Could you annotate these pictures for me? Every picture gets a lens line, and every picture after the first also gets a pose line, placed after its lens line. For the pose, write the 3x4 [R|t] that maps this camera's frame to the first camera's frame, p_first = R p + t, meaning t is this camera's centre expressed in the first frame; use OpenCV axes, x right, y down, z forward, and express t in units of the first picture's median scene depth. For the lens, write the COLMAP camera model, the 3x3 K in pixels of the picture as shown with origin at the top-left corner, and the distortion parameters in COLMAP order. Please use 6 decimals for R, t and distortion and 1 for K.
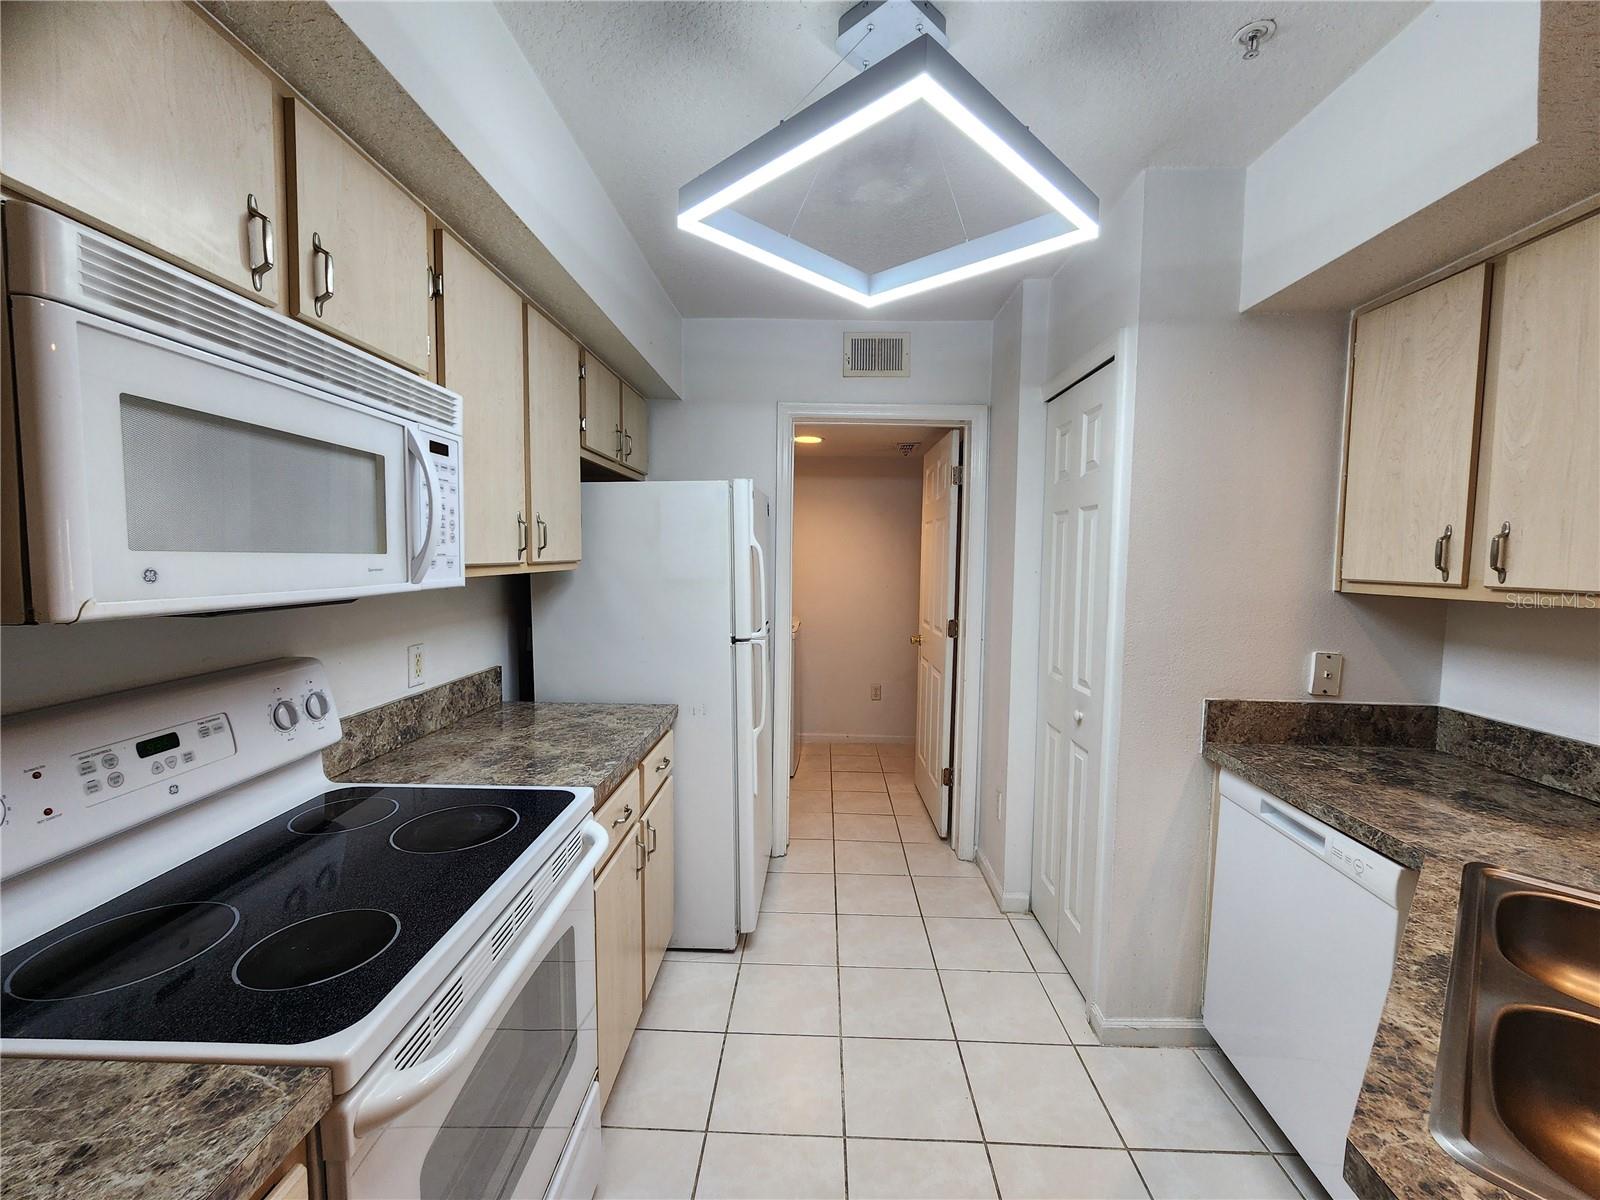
lens RADIAL K [[653.3, 0, 806.1], [0, 653.3, 598.2], [0, 0, 1]] dist [-0.000354, 0.000729]
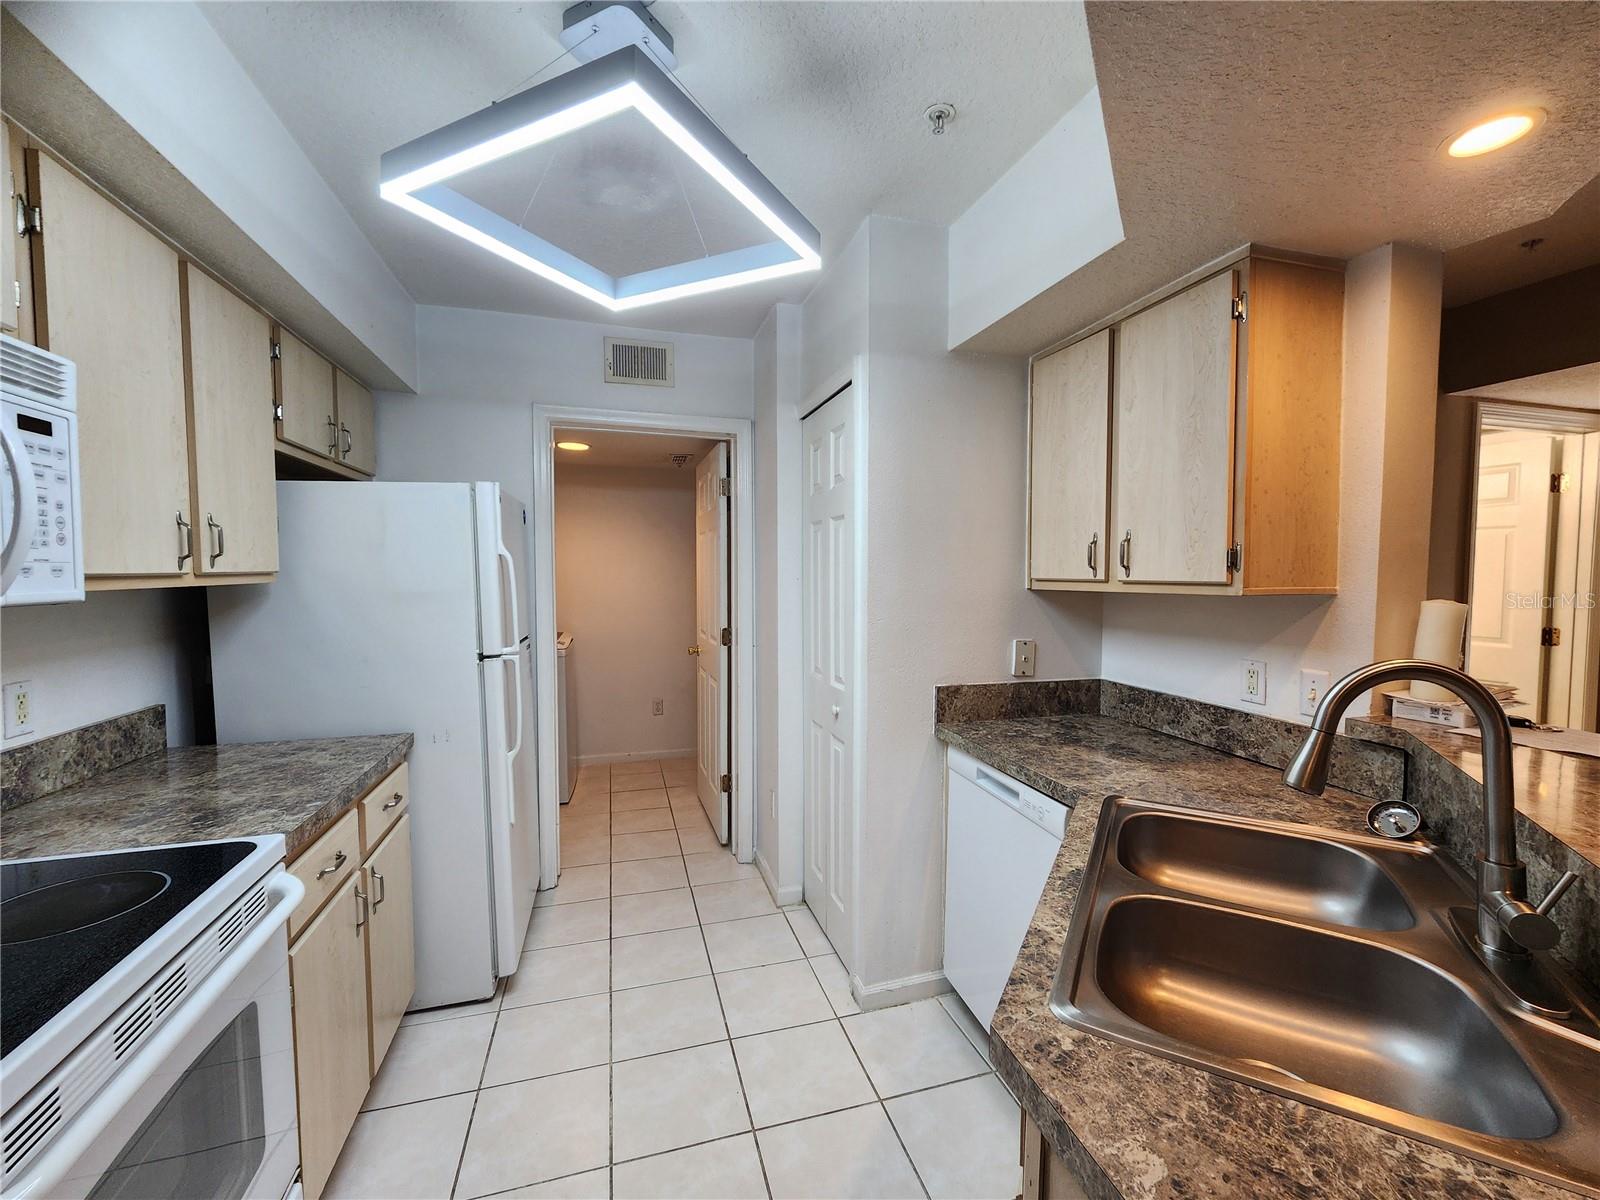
lens RADIAL K [[655.8, 0, 805.1], [0, 655.8, 601.8], [0, 0, 1]] dist [0.000156, -0.000056]
pose [[0.950732, -0.026767, 0.308855, 0.048850], [0.032253, 0.999399, -0.012671, 0.016075], [-0.308330, 0.022009, 0.951025, -0.021590]]
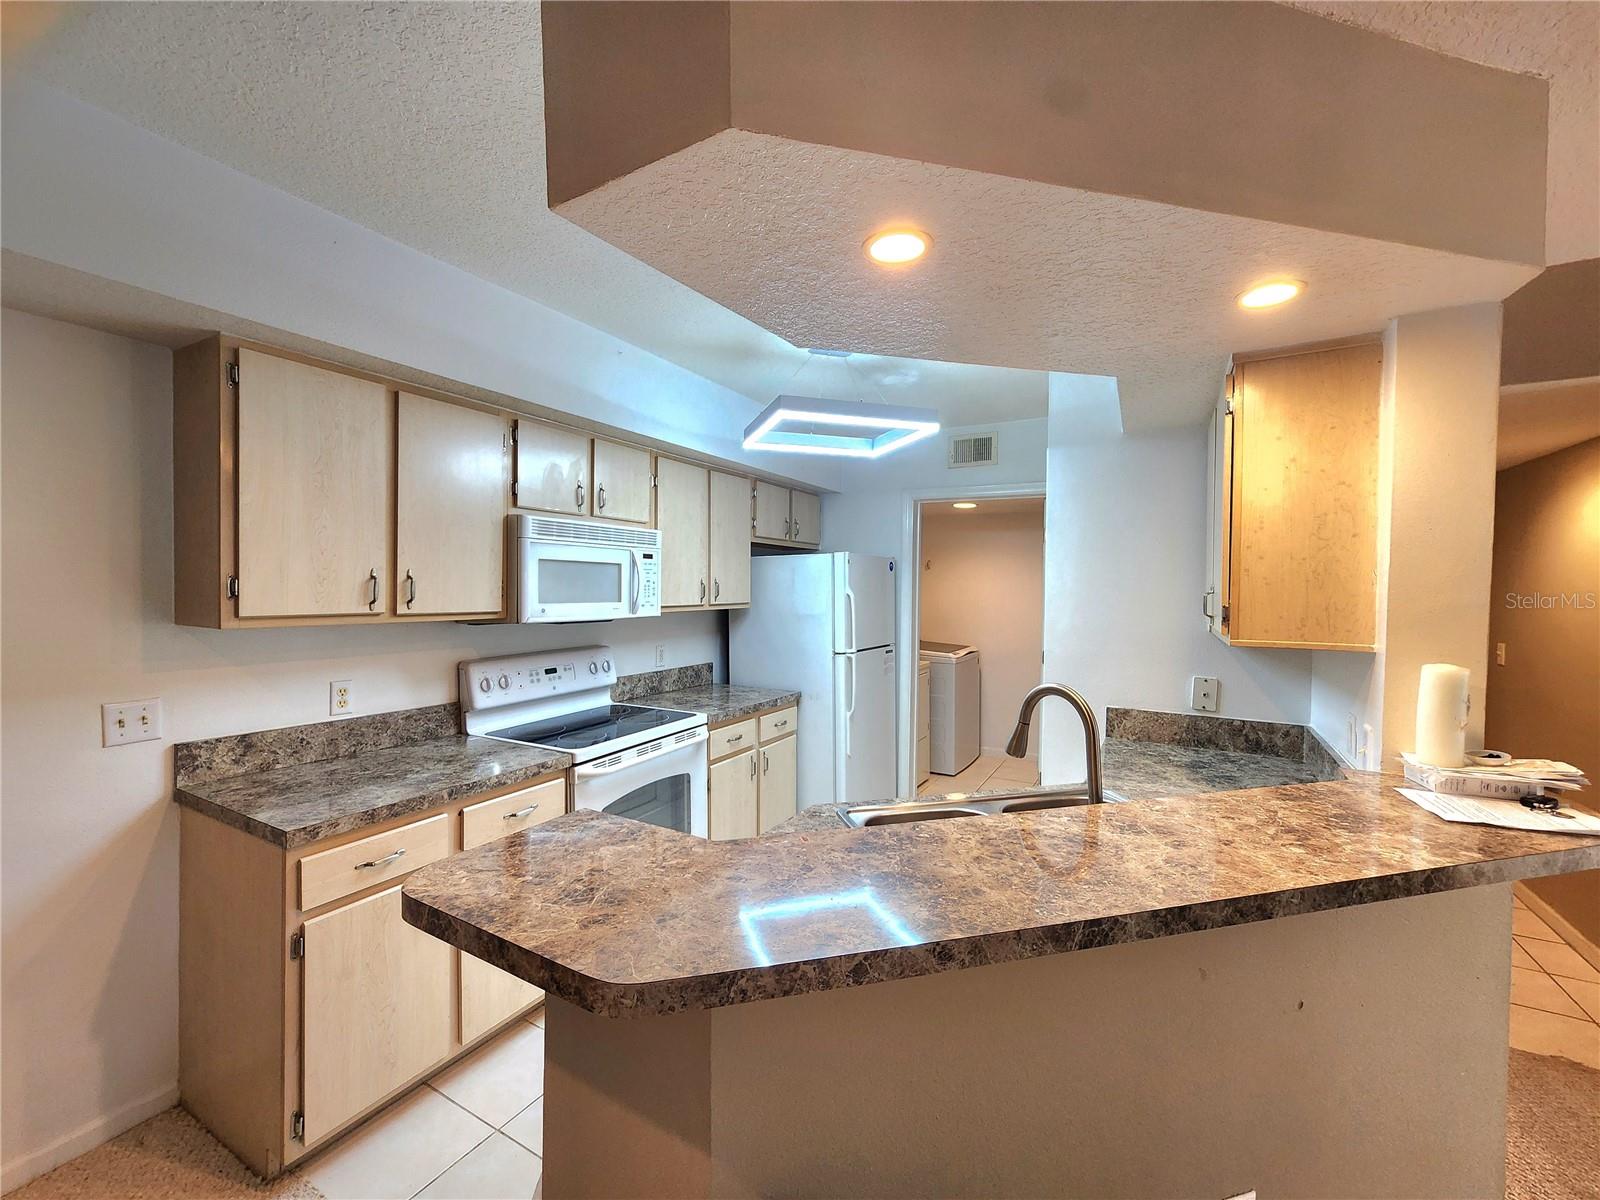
lens RADIAL K [[662.7, 0, 819.6], [0, 662.7, 600.8], [0, 0, 1]] dist [0.000344, 0.000009]
pose [[0.892533, 0.006643, -0.450934, 0.731584], [-0.028917, 0.998677, -0.042523, 0.007854], [0.450055, 0.050993, 0.891544, -0.570850]]
